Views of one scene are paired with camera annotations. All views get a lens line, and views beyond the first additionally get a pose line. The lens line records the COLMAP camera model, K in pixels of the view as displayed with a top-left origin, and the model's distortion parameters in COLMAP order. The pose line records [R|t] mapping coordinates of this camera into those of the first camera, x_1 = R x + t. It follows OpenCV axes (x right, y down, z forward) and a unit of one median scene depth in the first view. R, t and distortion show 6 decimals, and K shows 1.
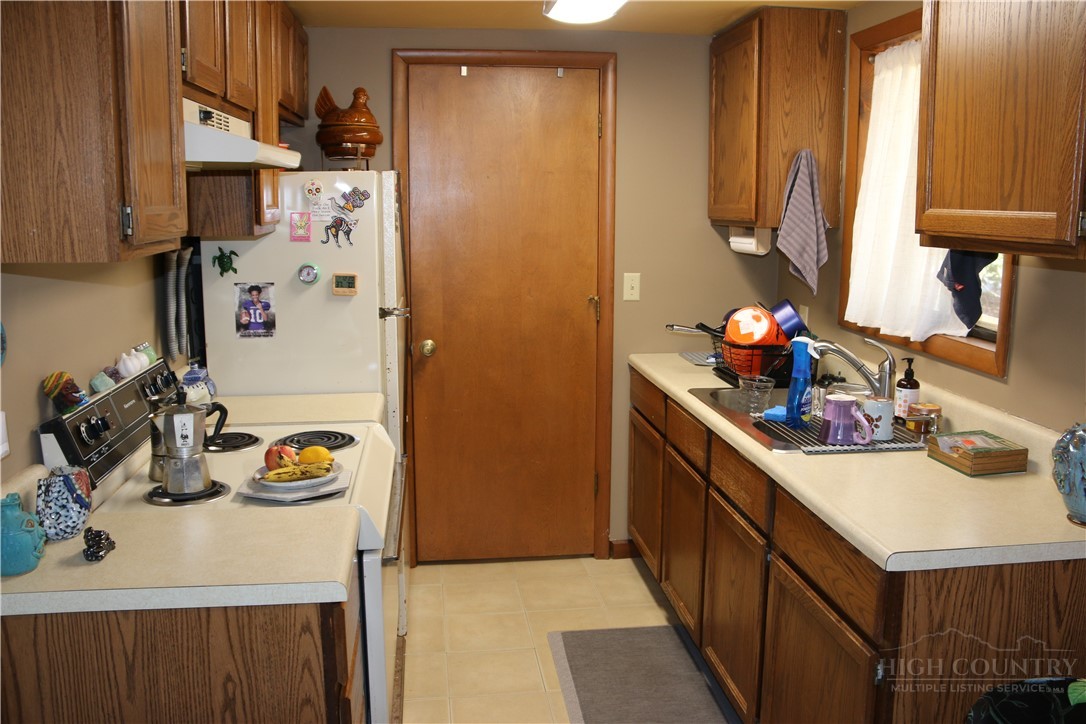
lens RADIAL K [[956.4, 0, 543.0], [0, 956.4, 362.0], [0, 0, 1]] dist [-0.211961, 0.251023]
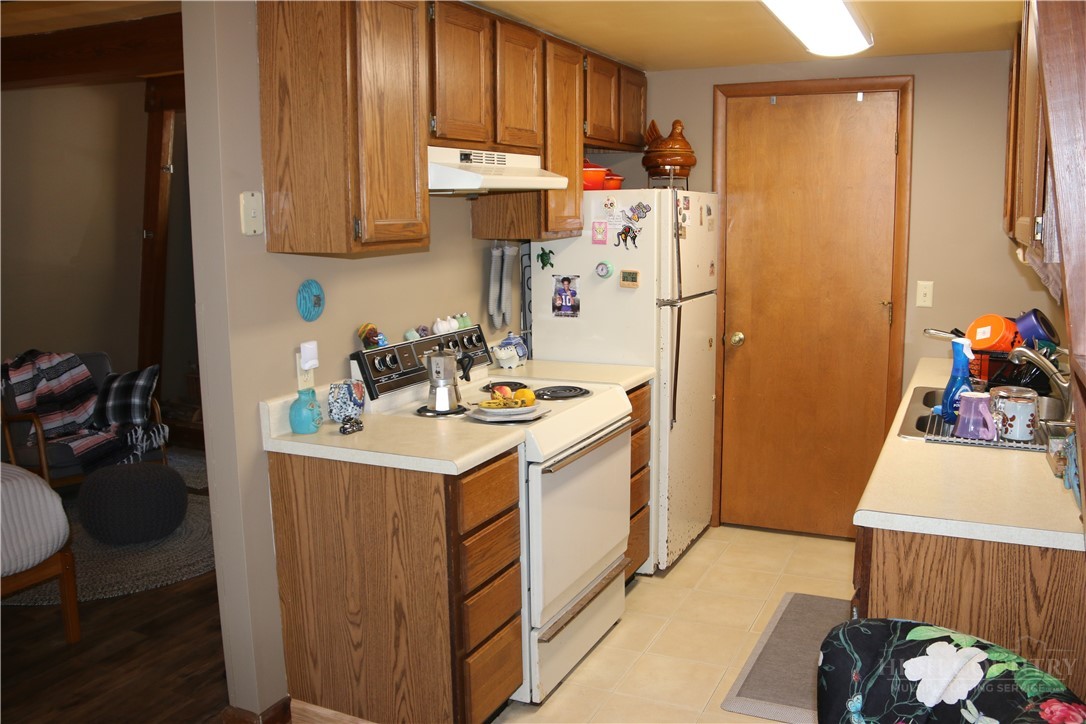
lens RADIAL K [[956.4, 0, 543.0], [0, 956.4, 362.0], [0, 0, 1]] dist [-0.211961, 0.251023]
pose [[0.833859, 0.072417, -0.547207, 0.408383], [-0.077666, 0.996887, 0.013576, 0.020978], [0.546487, 0.031179, 0.836887, -0.128680]]
